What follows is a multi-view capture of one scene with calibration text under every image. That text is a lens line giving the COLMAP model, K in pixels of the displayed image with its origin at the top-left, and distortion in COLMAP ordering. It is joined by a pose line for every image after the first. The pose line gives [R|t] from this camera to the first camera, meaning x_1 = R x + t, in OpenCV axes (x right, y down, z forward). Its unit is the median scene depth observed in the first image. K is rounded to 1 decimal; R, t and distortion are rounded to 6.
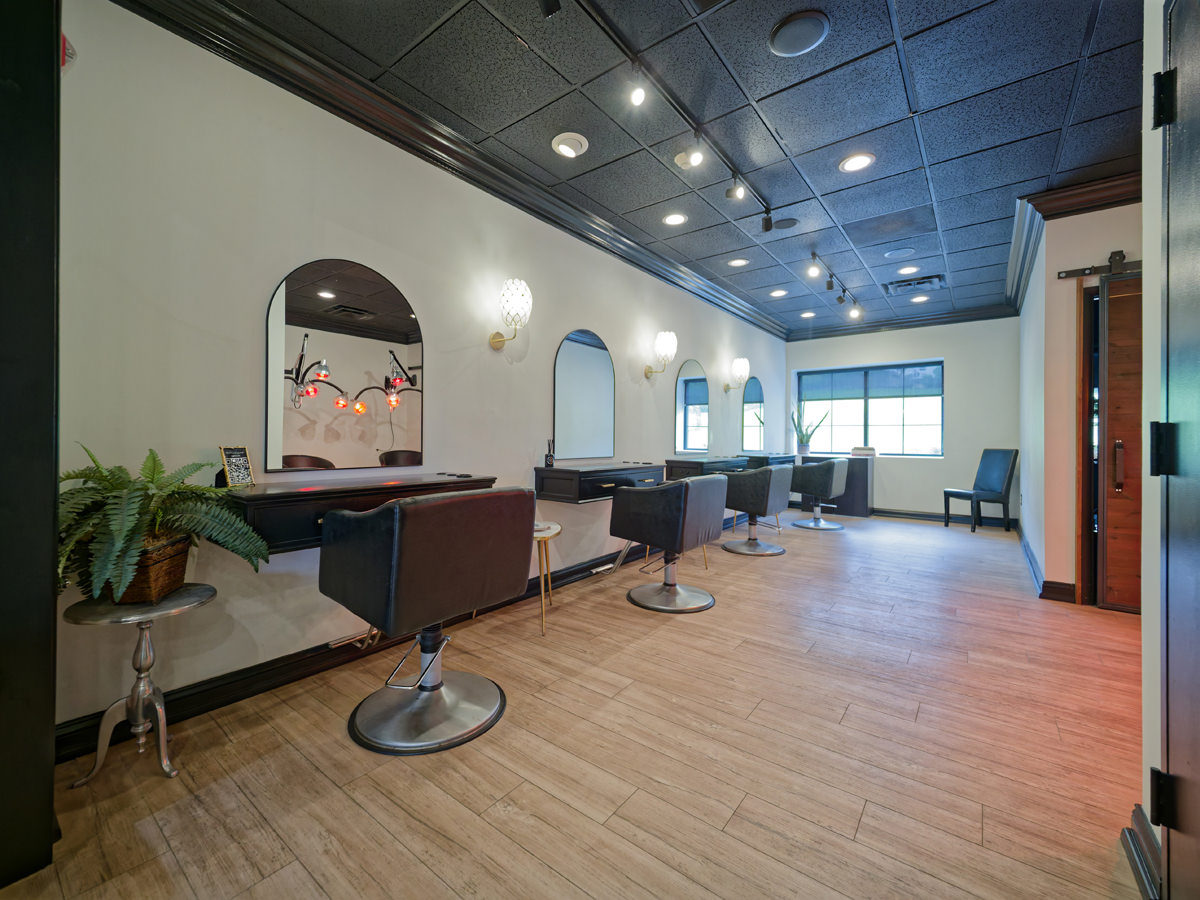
lens RADIAL K [[498.3, 0, 595.0], [0, 498.3, 421.6], [0, 0, 1]] dist [0.001500, -0.000241]
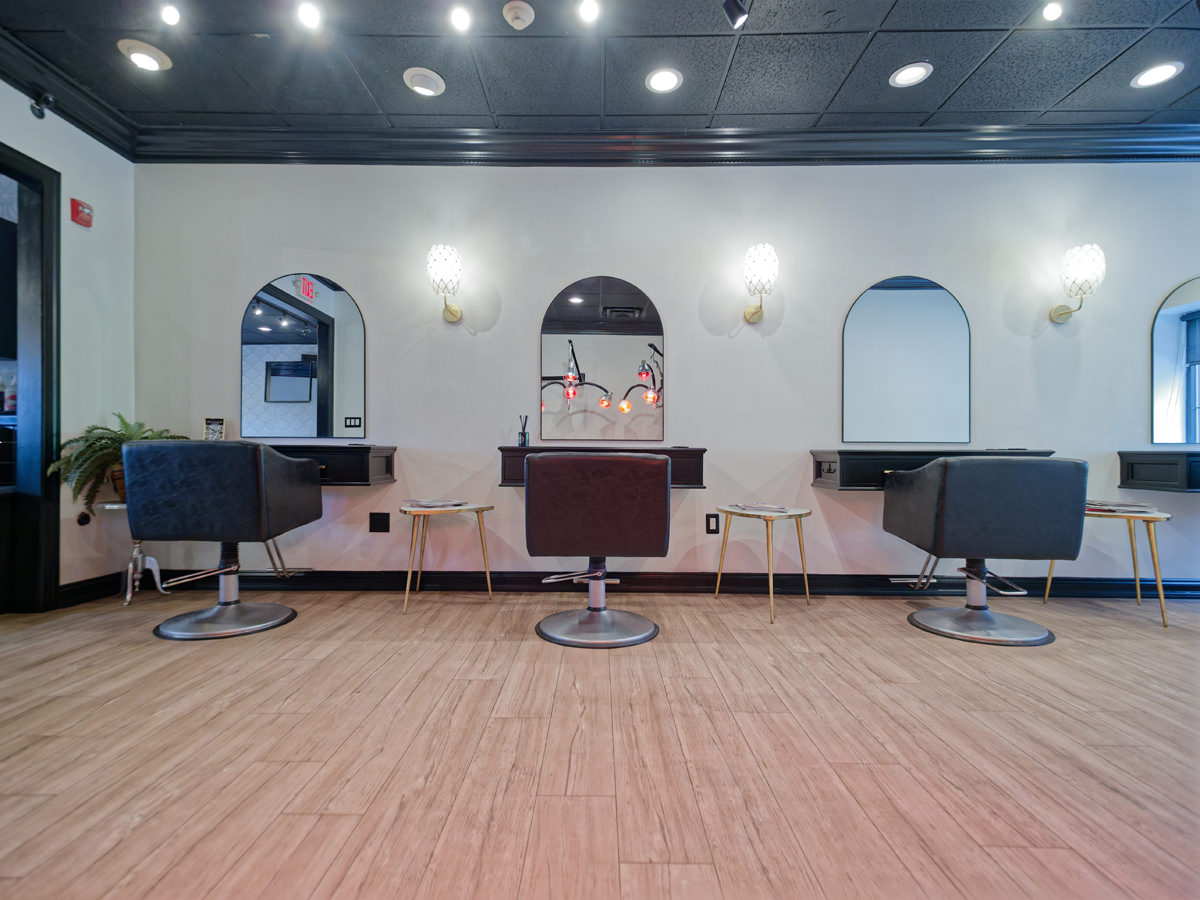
lens RADIAL K [[589.7, 0, 600.0], [0, 589.7, 450.0], [0, 0, 1]] dist [0.009811, 0.000716]
pose [[0.606187, -0.009164, -0.795269, 0.979515], [0.023165, 0.999713, 0.006138, 0.112766], [0.794985, -0.022143, 0.606225, 0.592997]]
